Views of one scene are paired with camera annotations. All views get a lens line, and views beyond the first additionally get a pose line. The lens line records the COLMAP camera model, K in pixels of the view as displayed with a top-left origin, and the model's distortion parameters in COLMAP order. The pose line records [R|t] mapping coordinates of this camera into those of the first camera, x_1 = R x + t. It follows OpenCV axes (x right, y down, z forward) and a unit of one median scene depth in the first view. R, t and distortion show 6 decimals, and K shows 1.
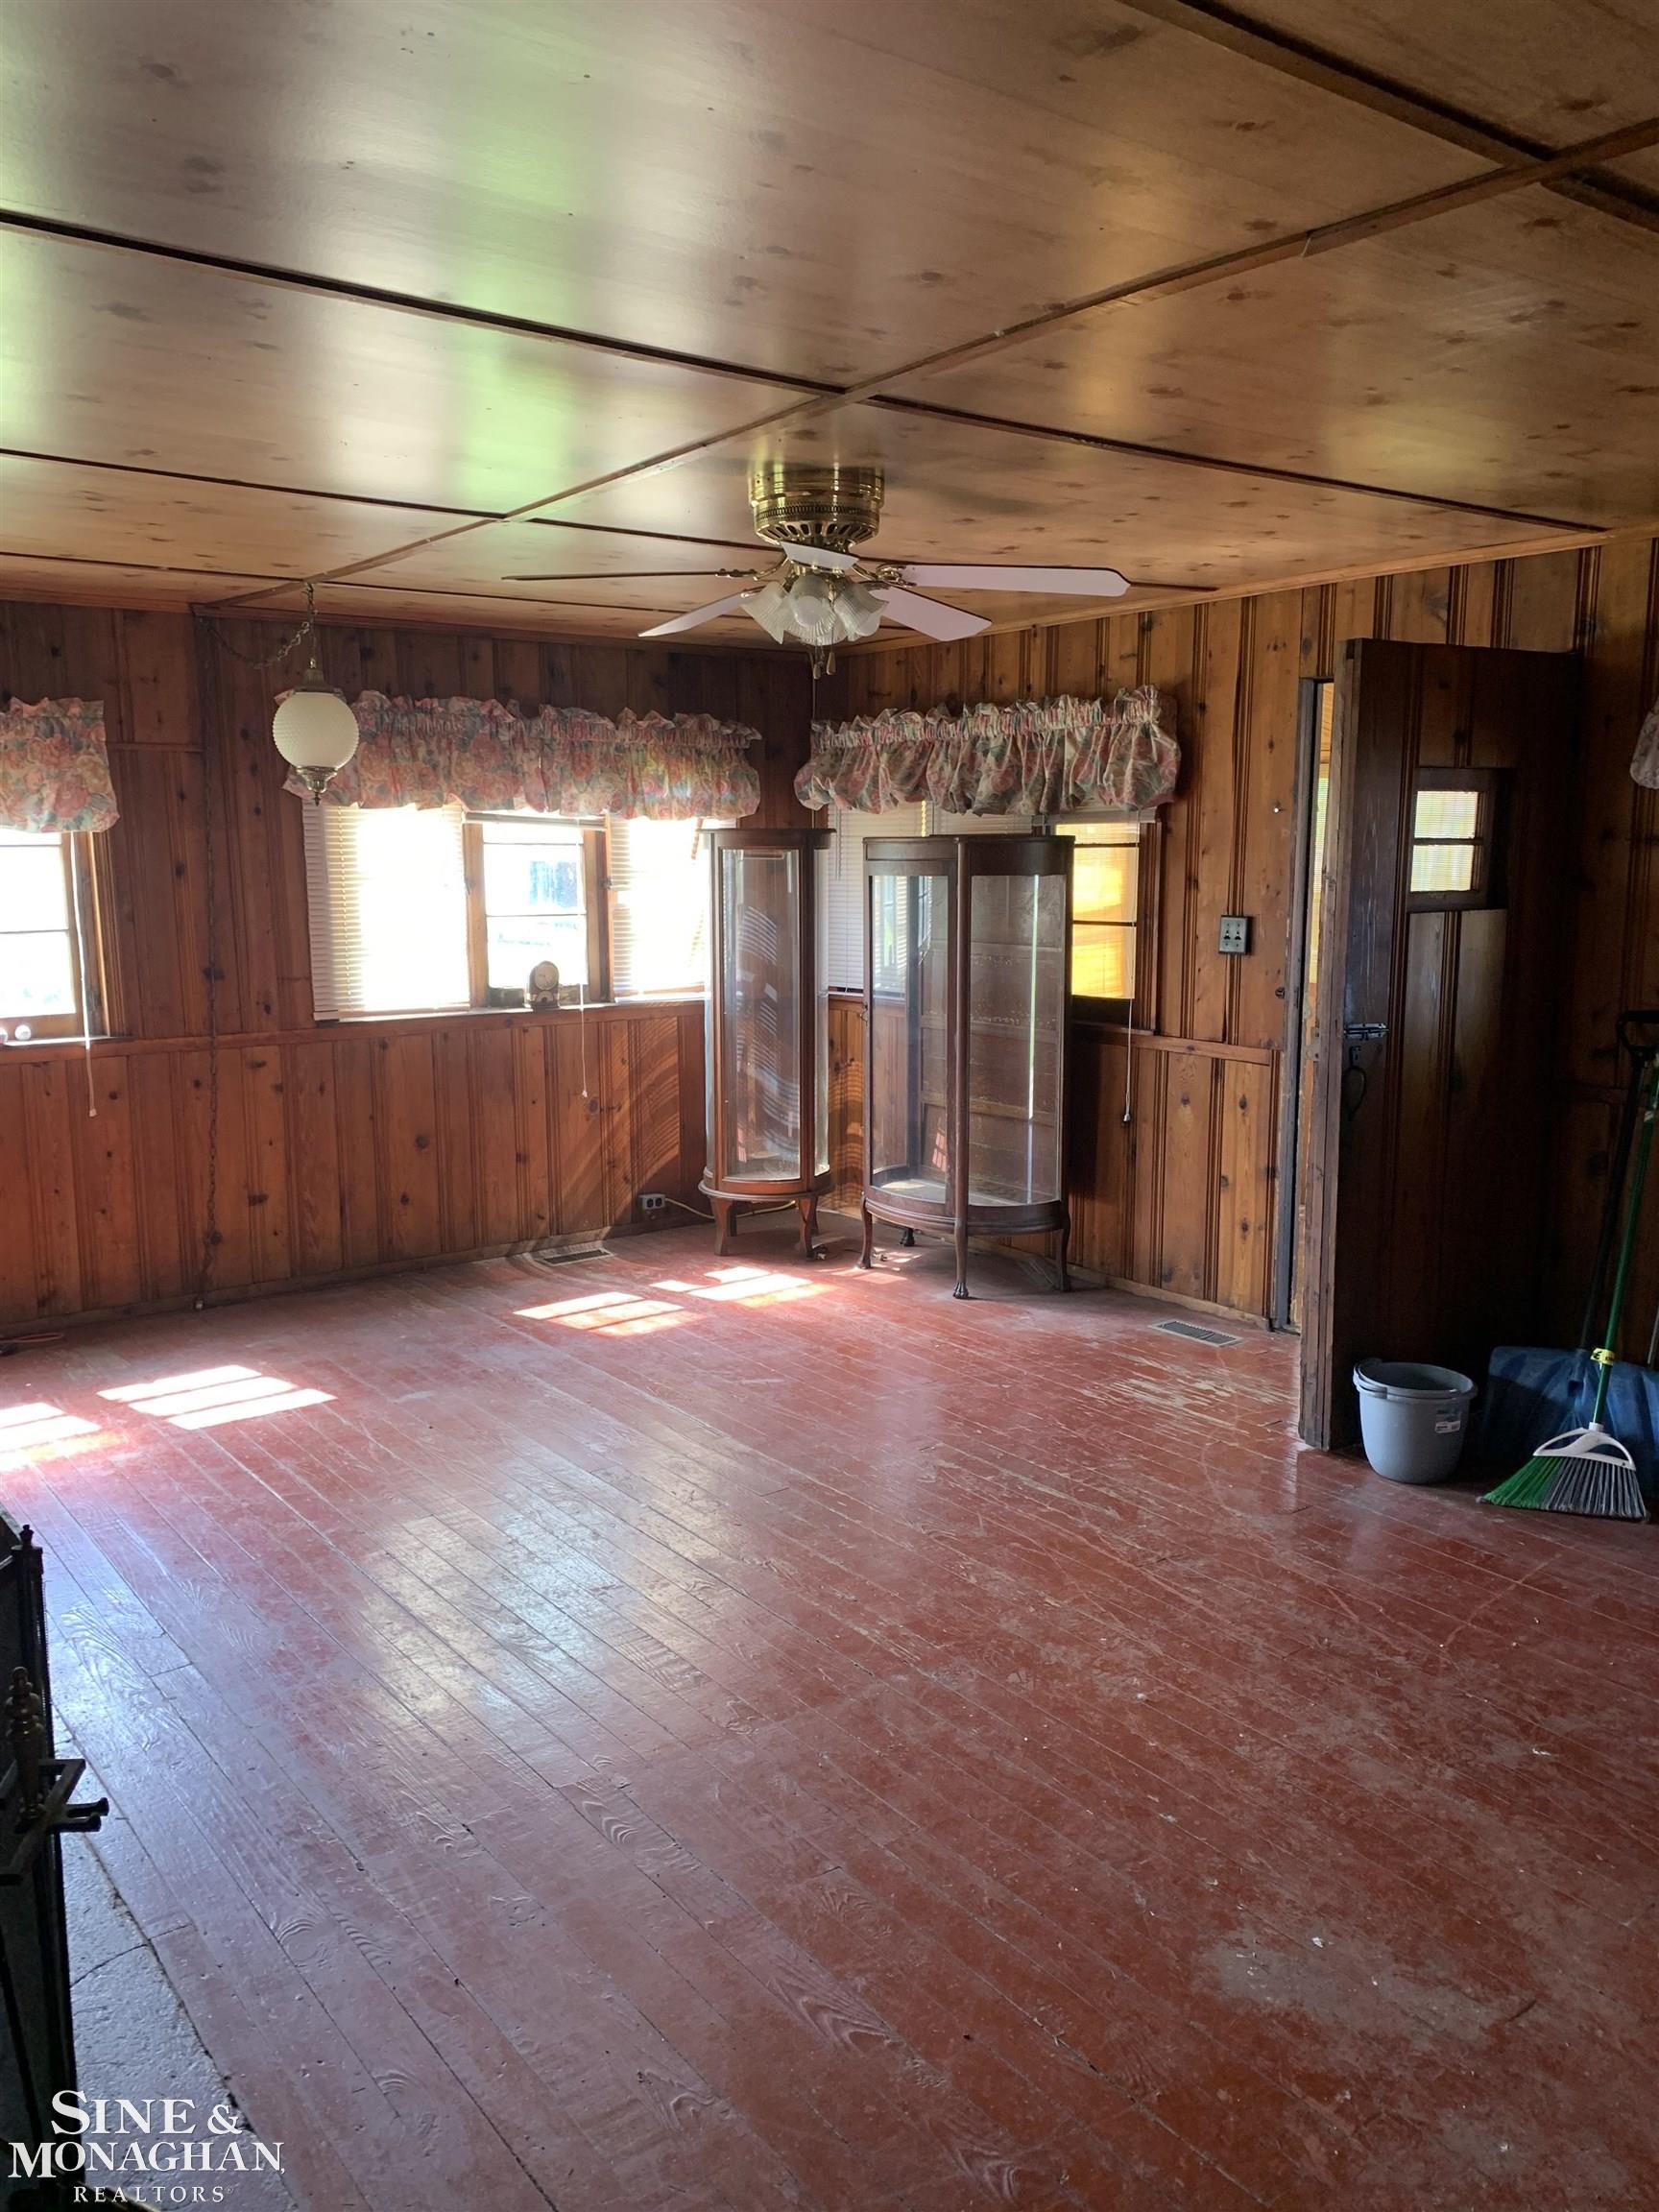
lens RADIAL K [[1672.4, 0, 815.4], [0, 1672.4, 1112.8], [0, 0, 1]] dist [0.087547, -0.124625]
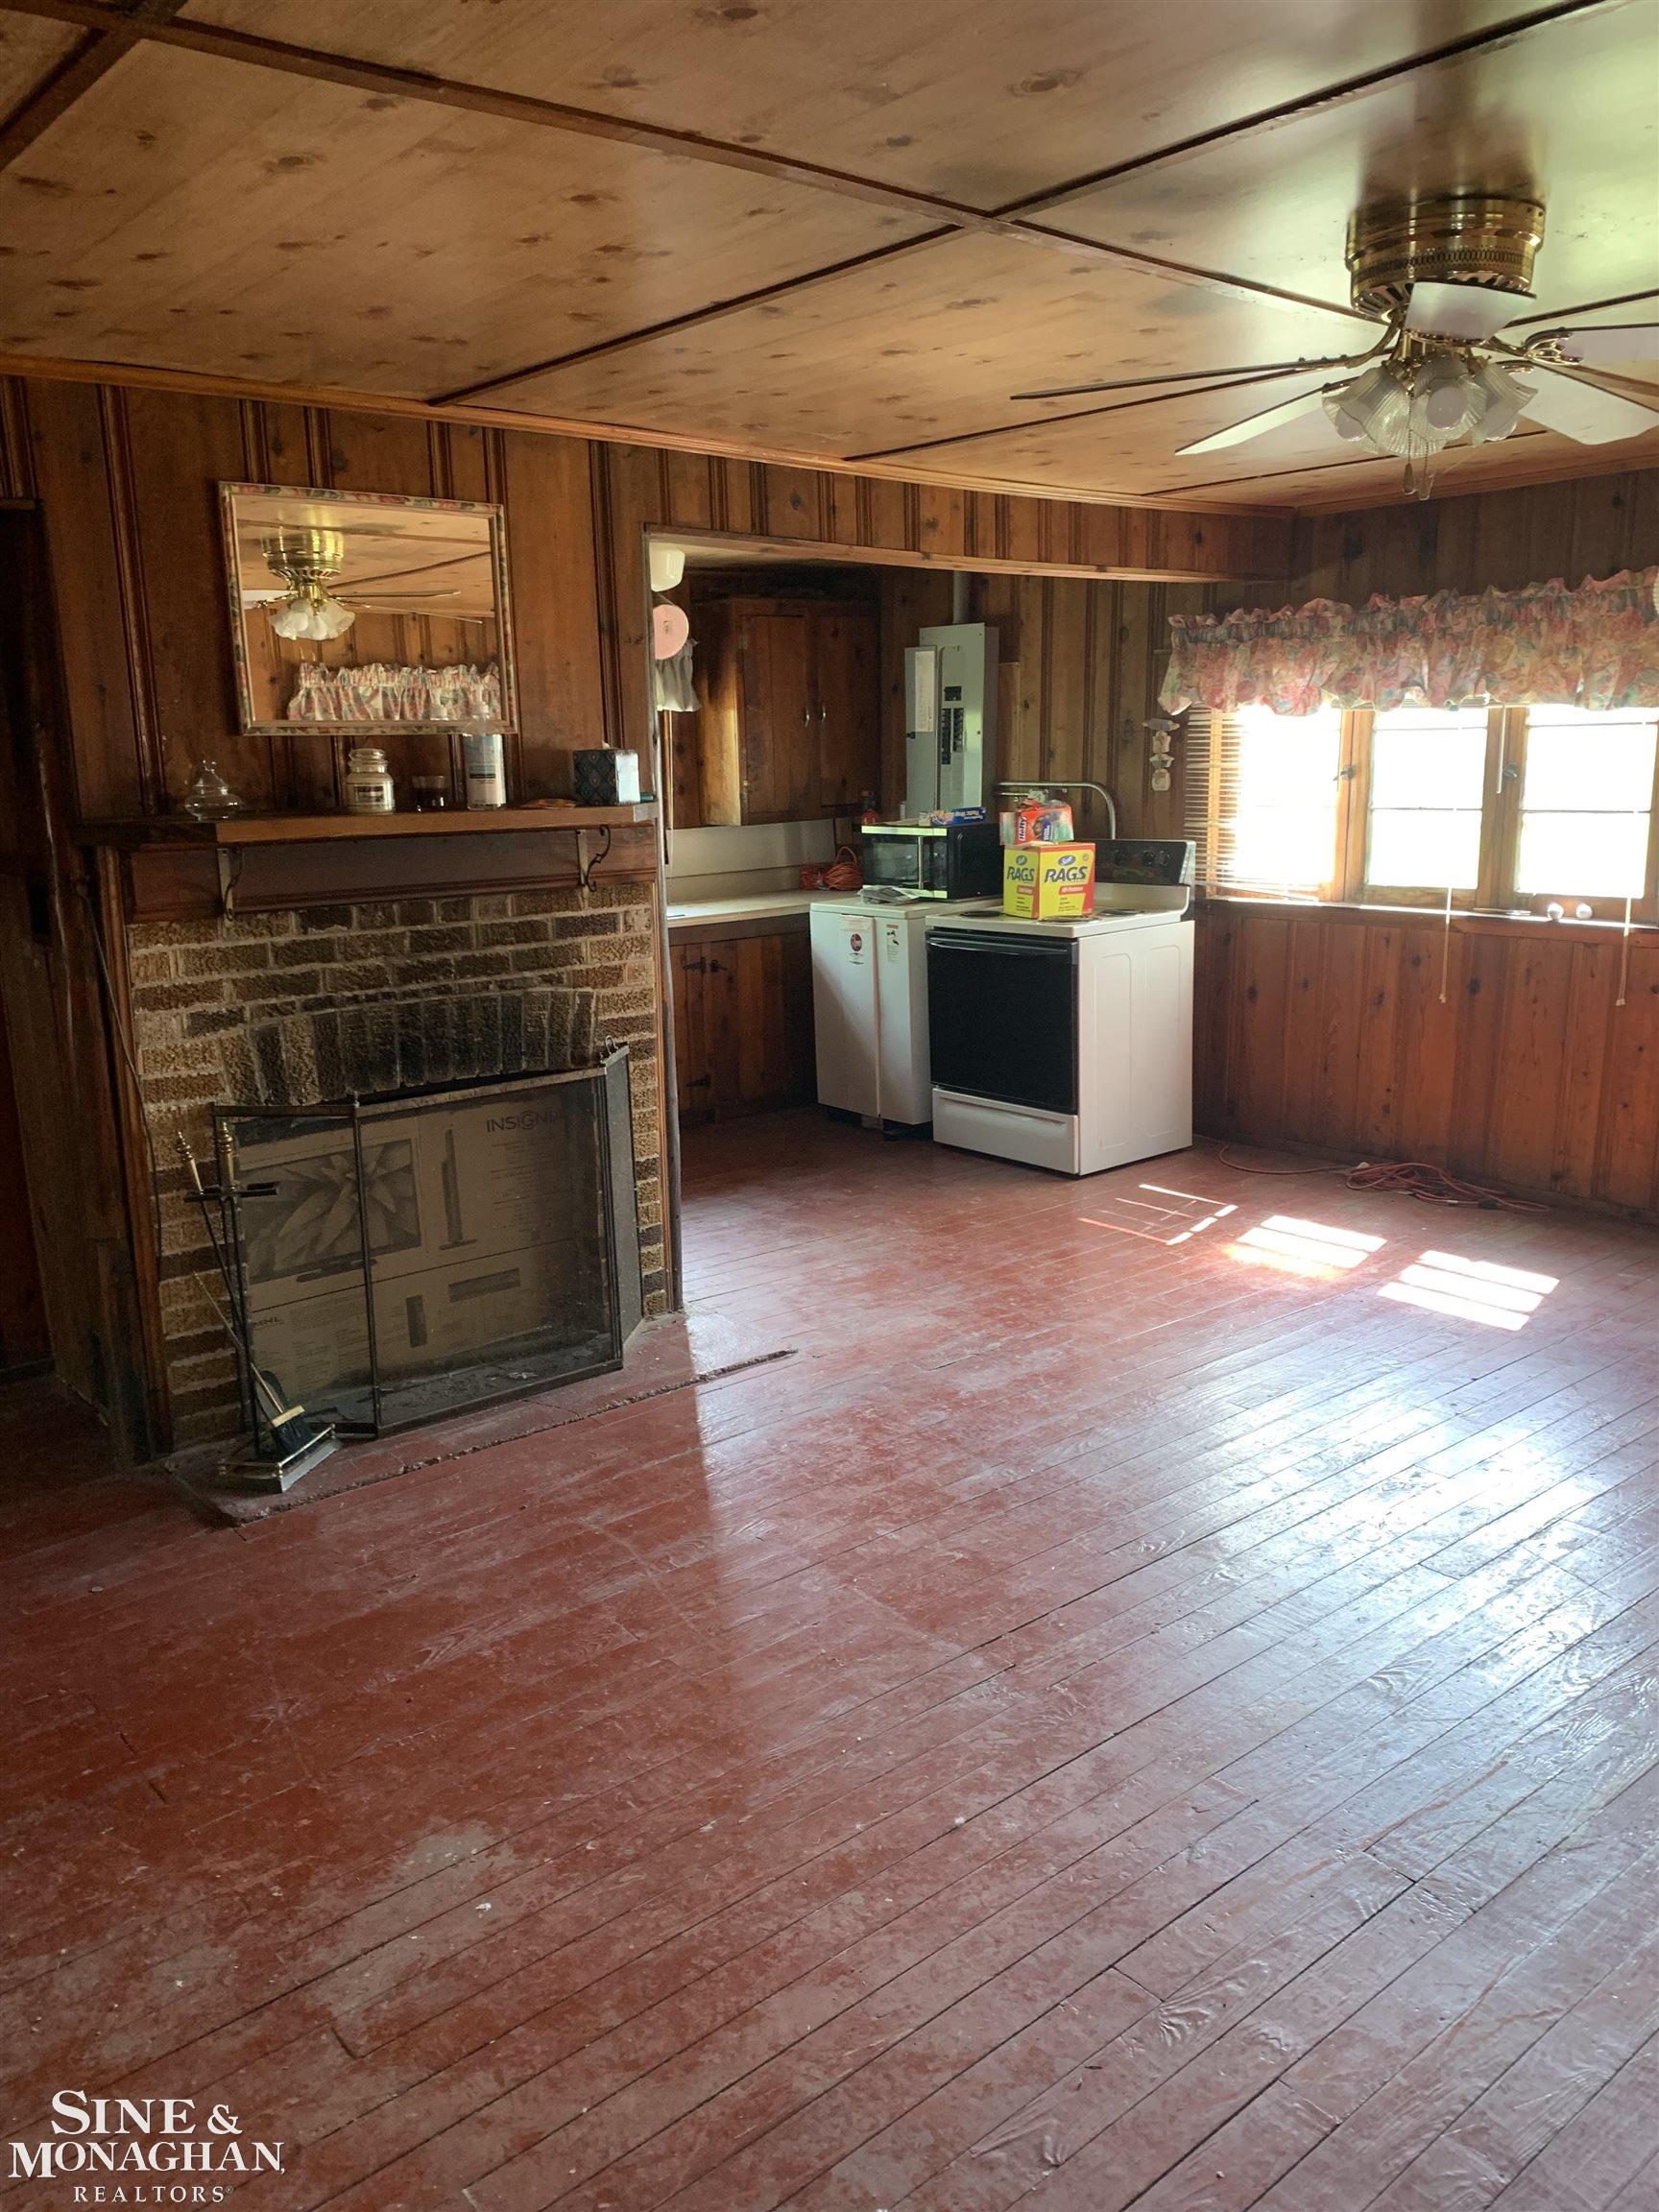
lens RADIAL K [[1672.4, 0, 815.4], [0, 1672.4, 1112.8], [0, 0, 1]] dist [0.087547, -0.124625]
pose [[0.044584, 0.219966, -0.974488, 0.477327], [-0.142458, 0.966889, 0.211733, -0.072873], [0.988796, 0.129383, 0.074444, 0.442897]]
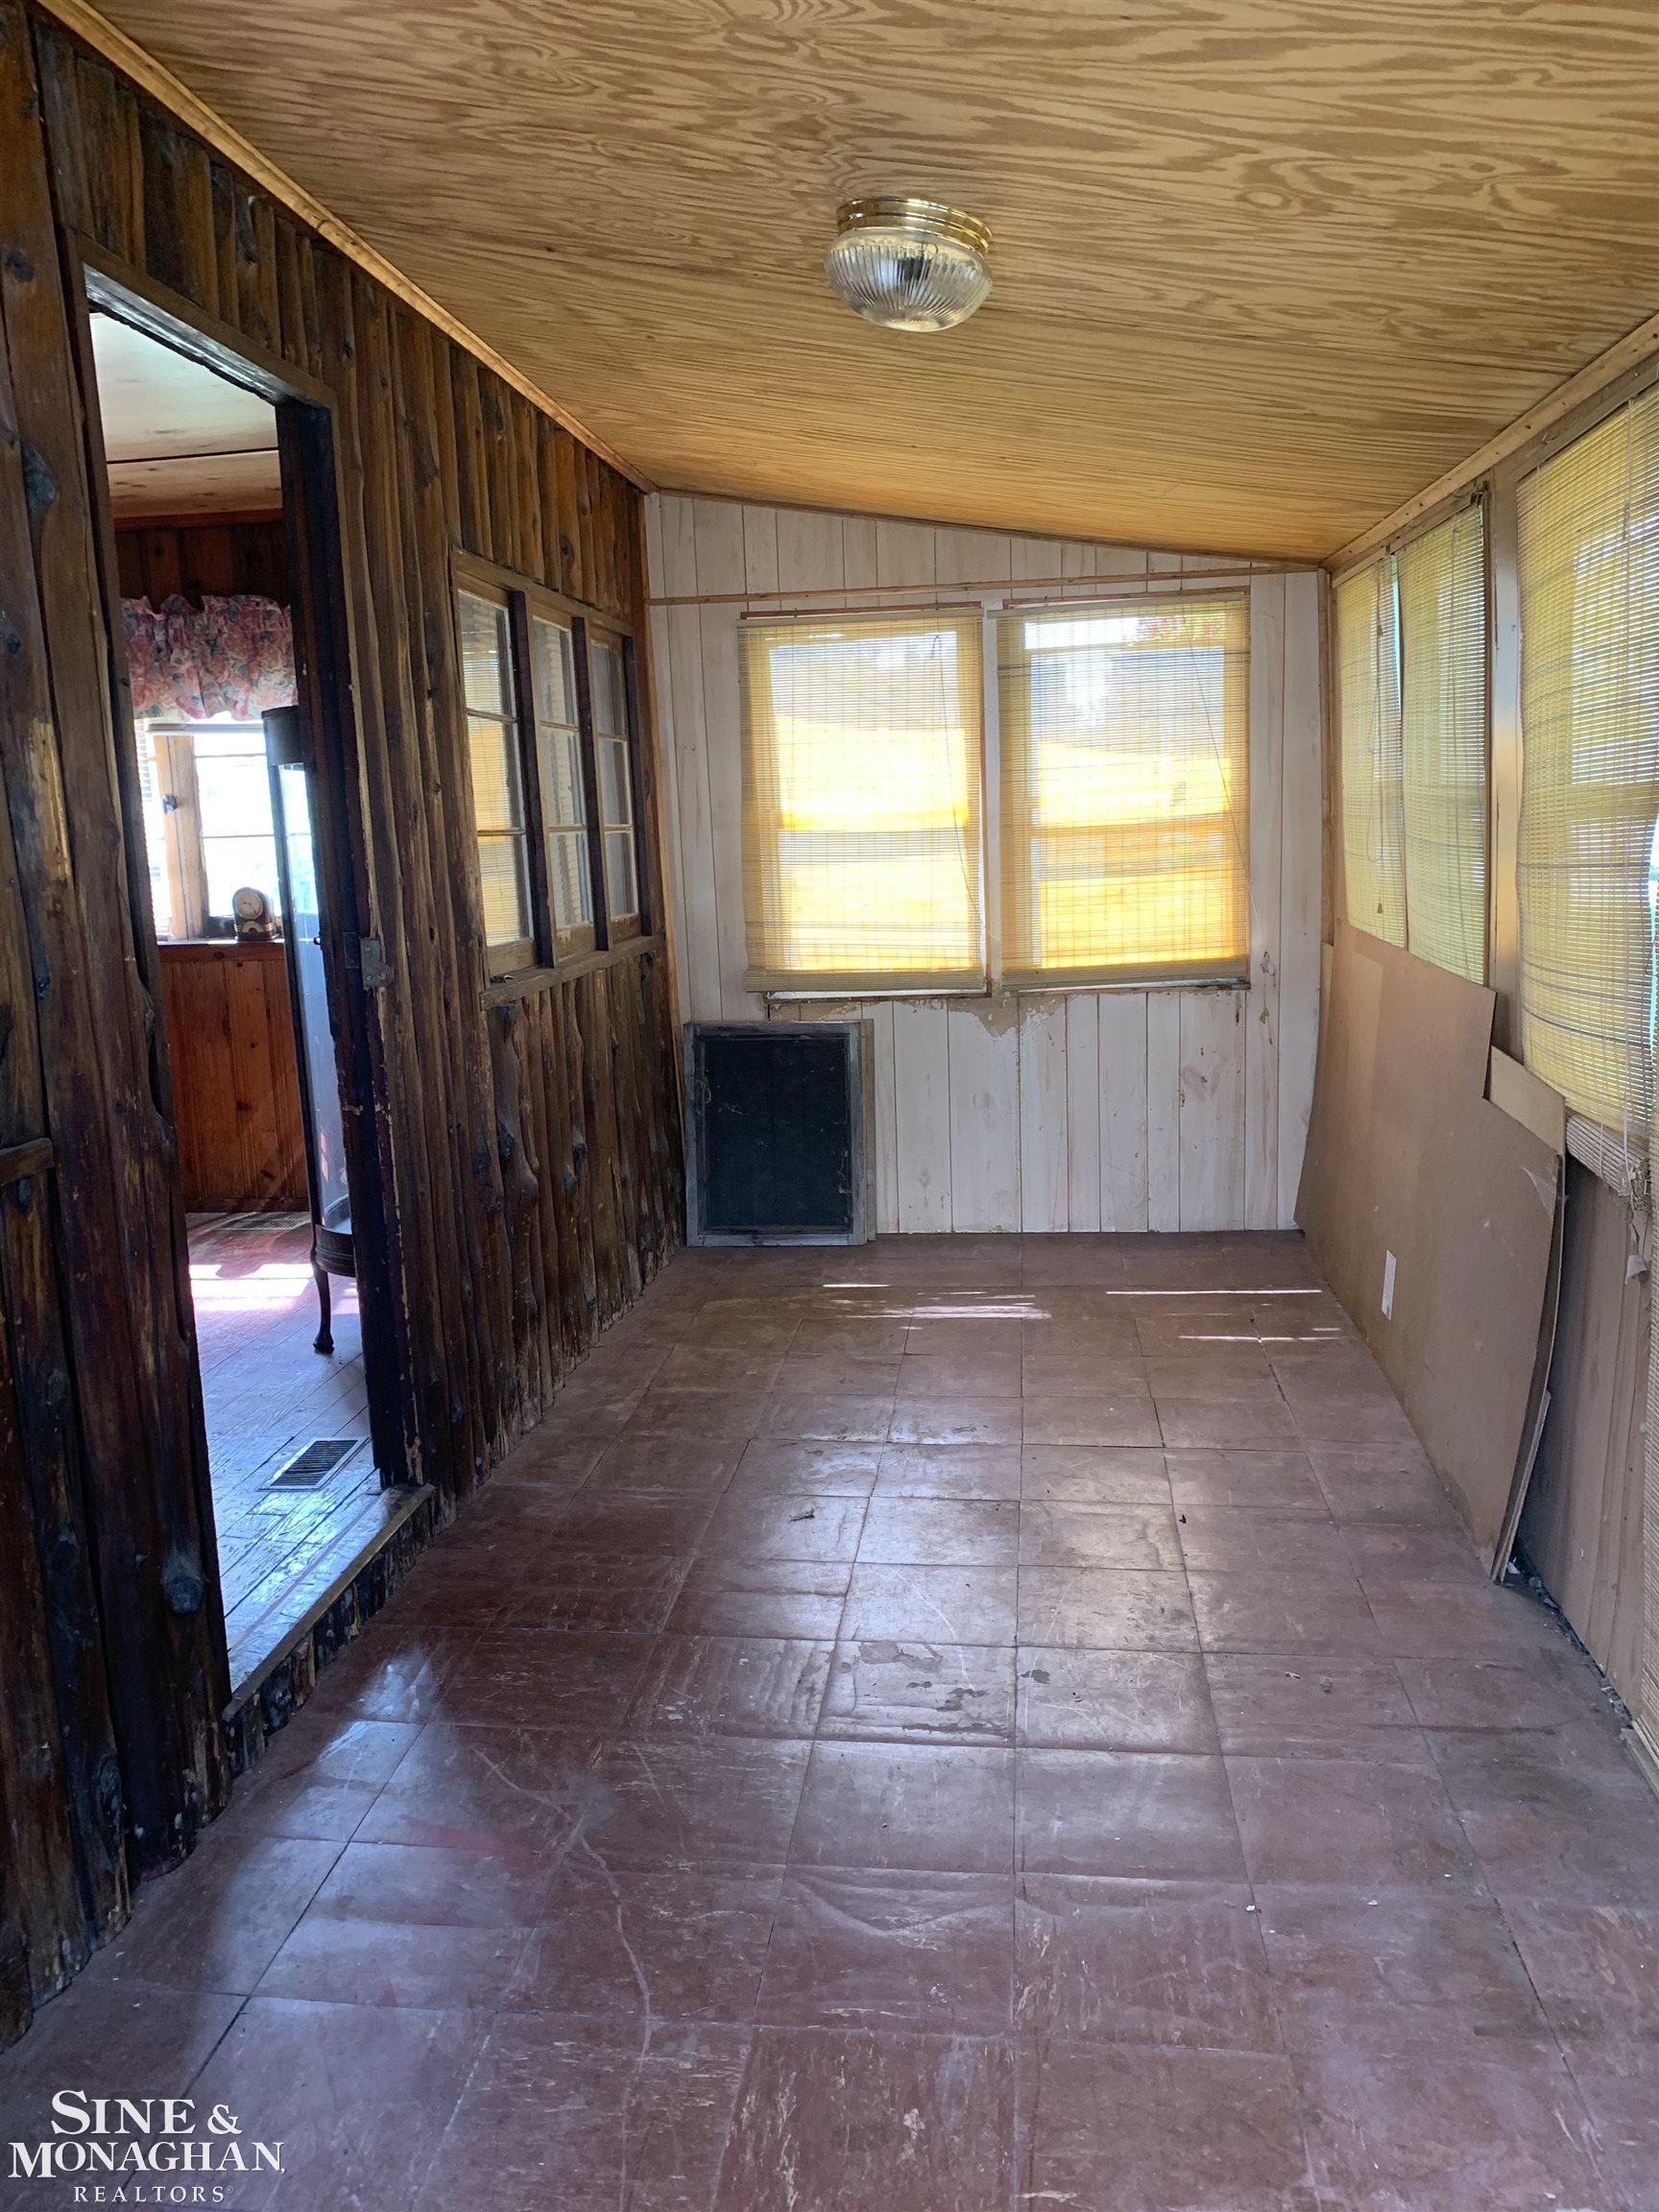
lens RADIAL K [[1672.4, 0, 815.4], [0, 1672.4, 1112.8], [0, 0, 1]] dist [0.087547, -0.124625]
pose [[0.715691, 0.101101, -0.691061, 0.744023], [-0.077888, 0.994849, 0.064881, -0.058069], [0.694061, 0.007391, 0.719879, 0.612921]]
